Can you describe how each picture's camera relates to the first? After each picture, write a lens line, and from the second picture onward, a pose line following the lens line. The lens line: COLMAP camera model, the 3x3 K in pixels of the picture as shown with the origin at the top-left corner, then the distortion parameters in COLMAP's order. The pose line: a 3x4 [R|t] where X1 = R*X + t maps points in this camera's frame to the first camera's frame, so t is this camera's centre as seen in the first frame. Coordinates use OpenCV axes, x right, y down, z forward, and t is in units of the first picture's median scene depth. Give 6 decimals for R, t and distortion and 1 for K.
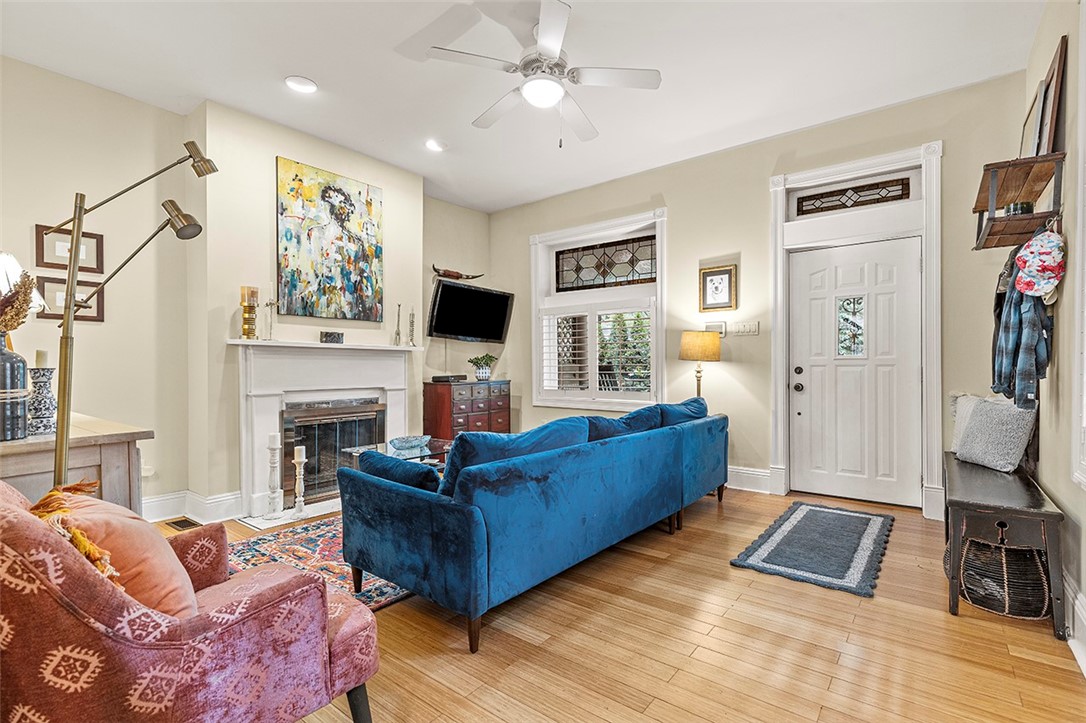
lens RADIAL K [[495.6, 0, 547.6], [0, 495.6, 367.7], [0, 0, 1]] dist [0.010008, -0.003047]
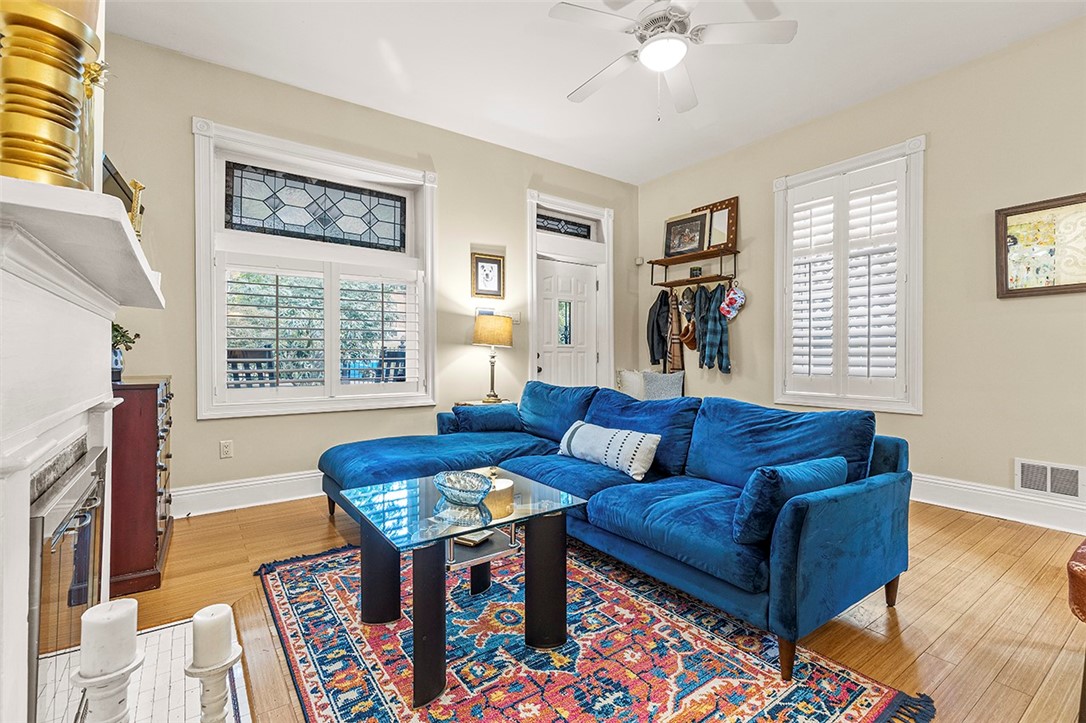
lens RADIAL K [[495.6, 0, 549.3], [0, 495.6, 353.5], [0, 0, 1]] dist [0.010008, -0.003047]
pose [[0.267309, 0.005157, 0.963597, -0.629787], [0.001864, 0.999981, -0.005869, 0.007337], [-0.963609, 0.003365, 0.267294, 0.625047]]
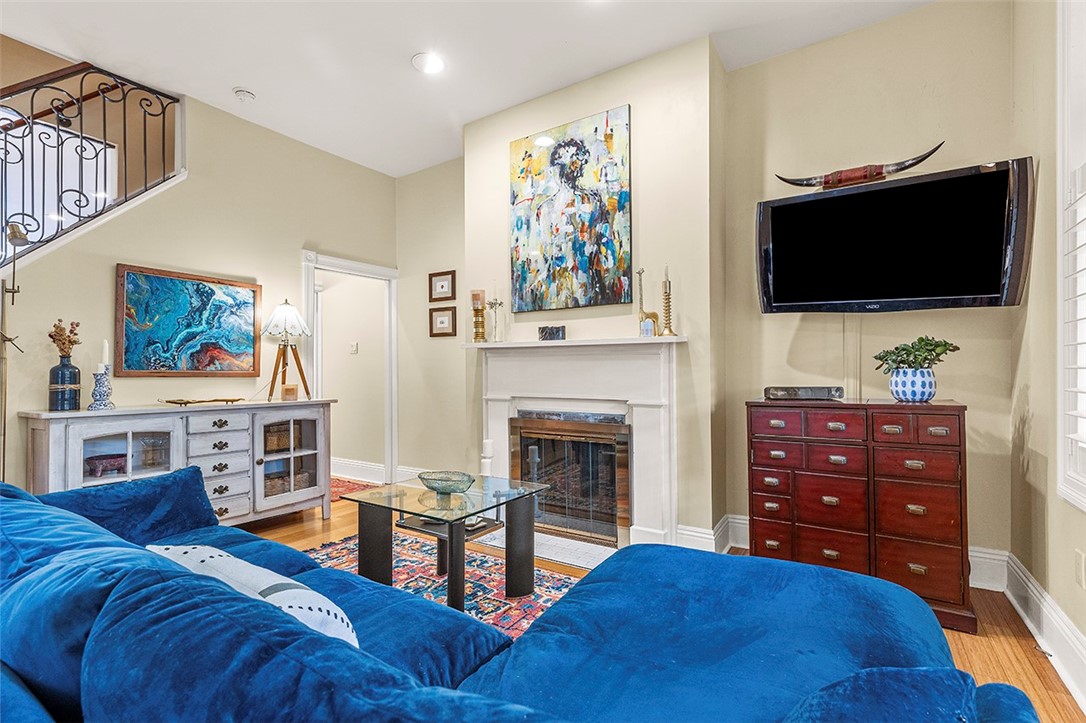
lens RADIAL K [[495.6, 0, 546.8], [0, 495.6, 366.2], [0, 0, 1]] dist [0.010008, -0.003047]
pose [[0.095866, -0.006200, -0.995375, 0.340354], [0.001515, 0.999980, -0.006082, -0.003043], [0.995393, -0.000925, 0.095874, 0.876870]]
